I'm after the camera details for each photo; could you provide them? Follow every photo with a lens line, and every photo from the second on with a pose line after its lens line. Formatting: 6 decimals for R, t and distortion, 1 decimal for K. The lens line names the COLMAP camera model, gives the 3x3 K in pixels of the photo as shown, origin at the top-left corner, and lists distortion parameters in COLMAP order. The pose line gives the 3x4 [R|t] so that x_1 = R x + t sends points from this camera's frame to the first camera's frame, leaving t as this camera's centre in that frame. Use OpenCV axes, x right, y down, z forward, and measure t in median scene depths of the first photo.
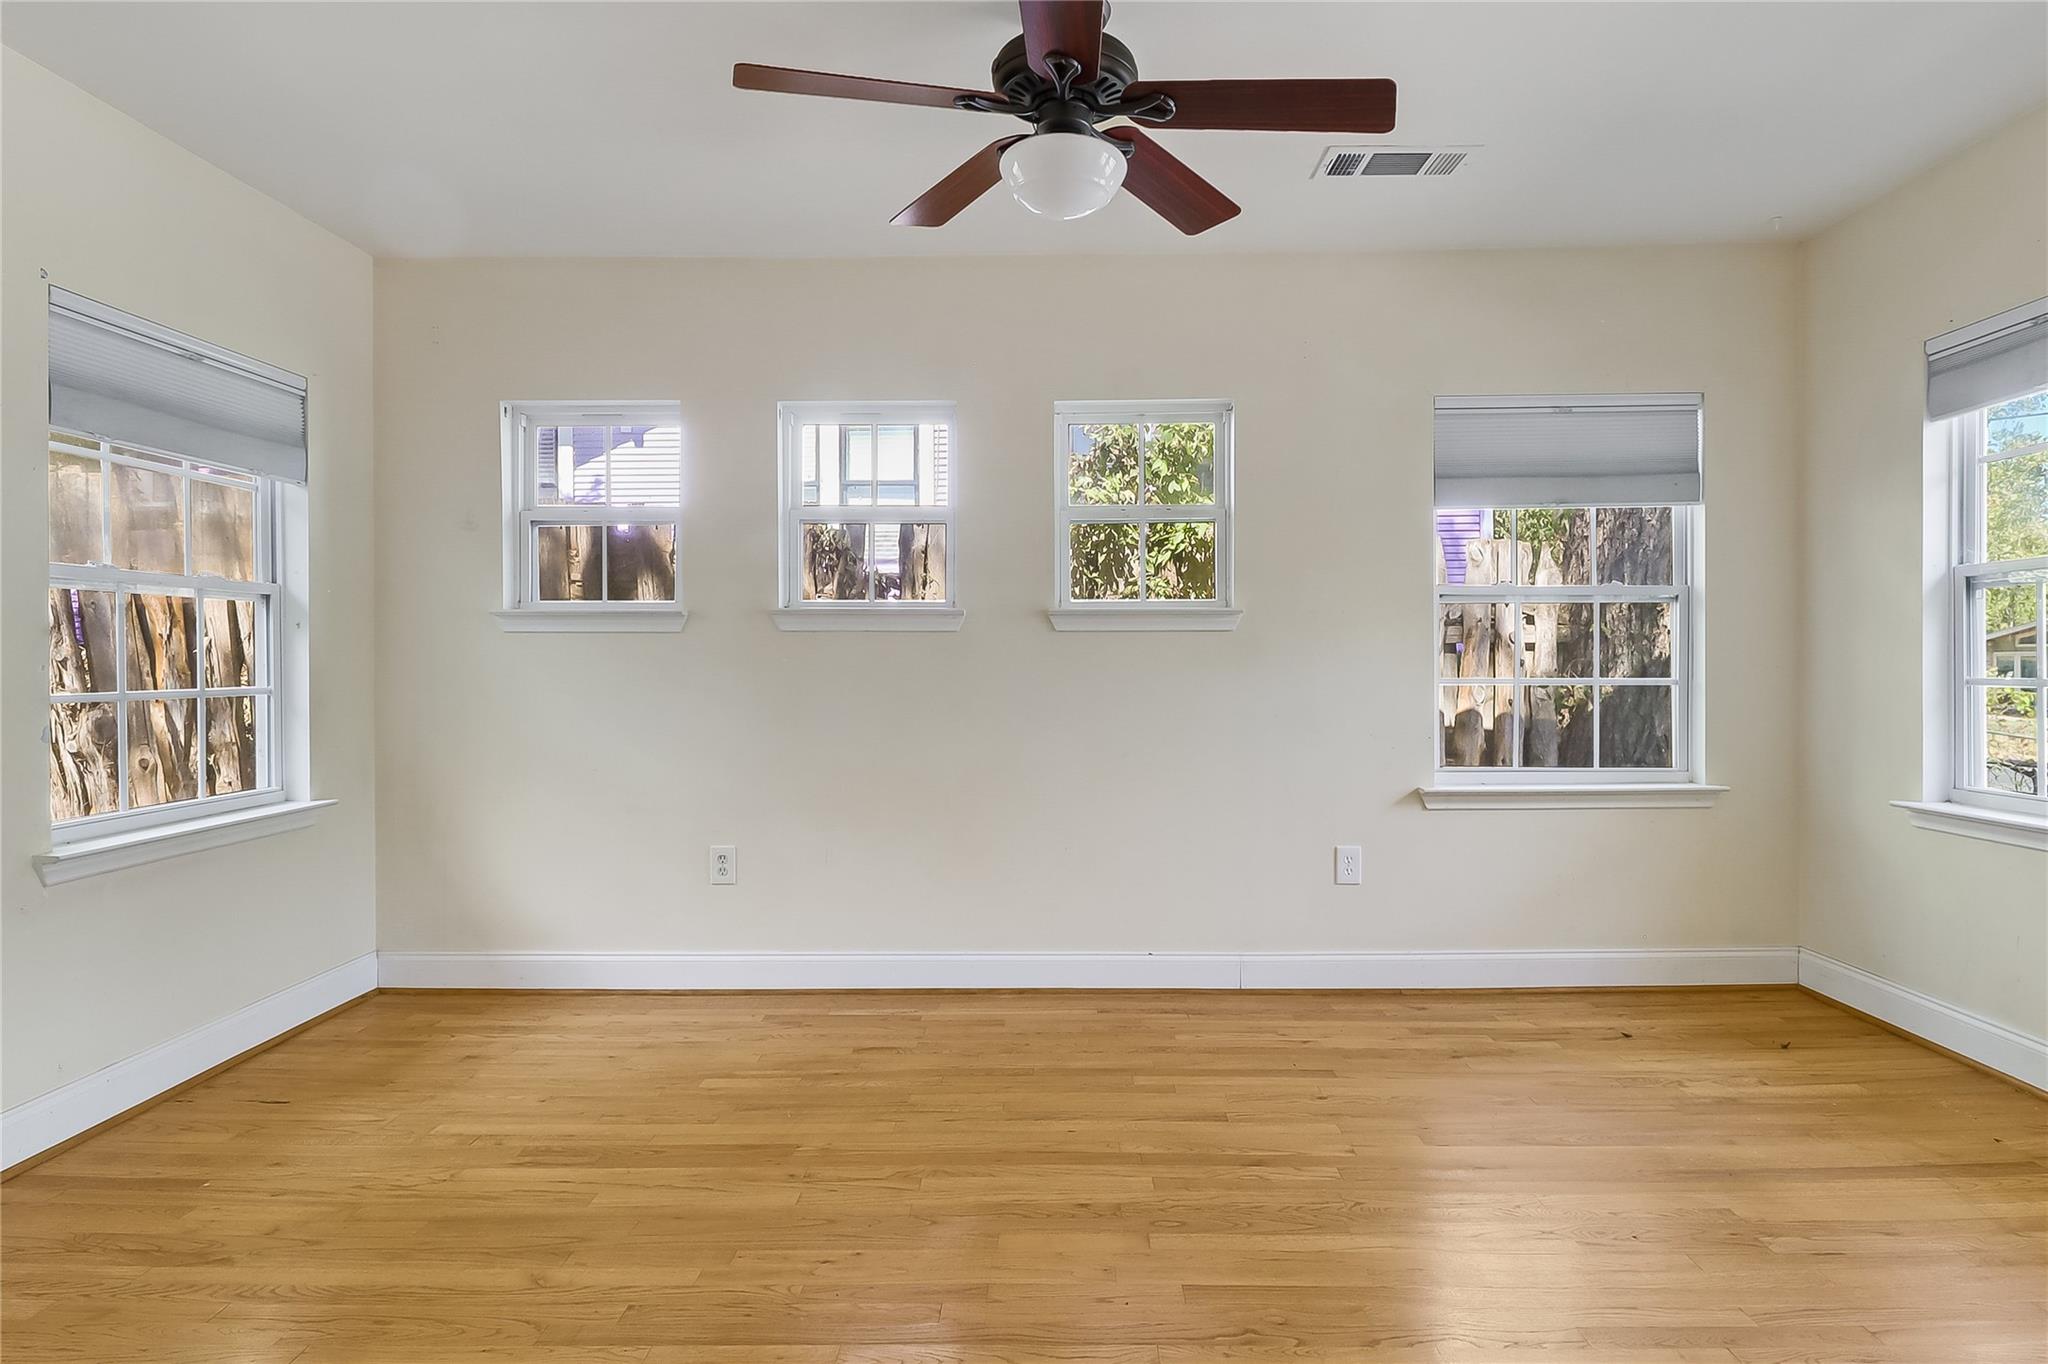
lens RADIAL K [[1160.1, 0, 1024.0], [0, 1160.1, 682.0], [0, 0, 1]] dist [-0.000769, -0.000151]
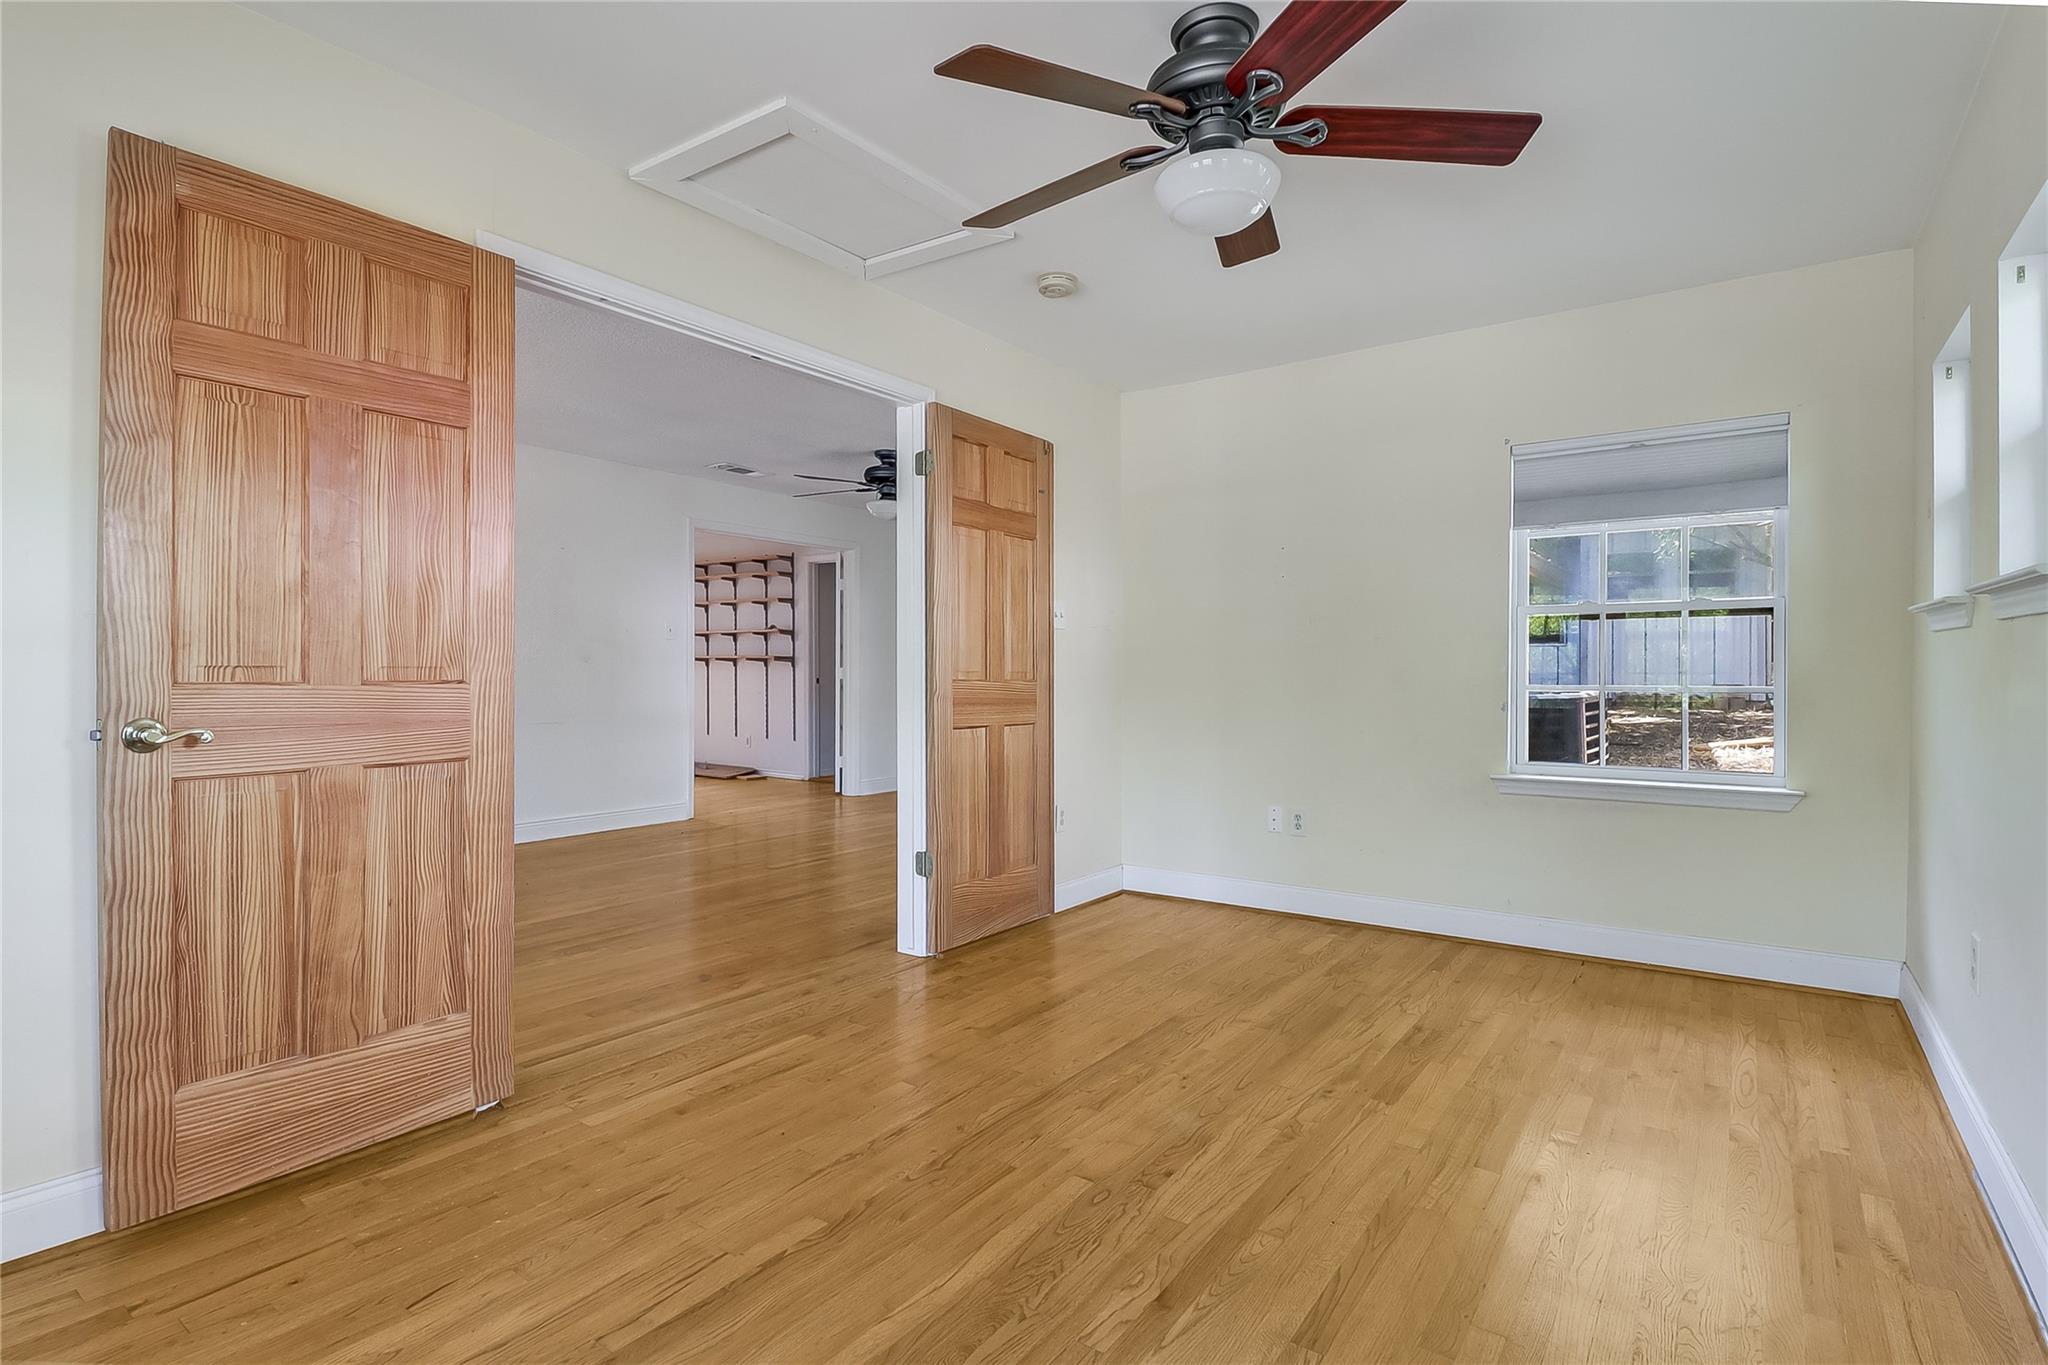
lens RADIAL K [[973.9, 0, 1021.7], [0, 973.9, 665.2], [0, 0, 1]] dist [-0.000548, -0.000734]
pose [[-0.577372, 0.001338, -0.816480, 0.731629], [-0.012840, 0.999860, 0.010718, -0.021999], [0.816380, 0.016672, -0.577274, 1.189257]]
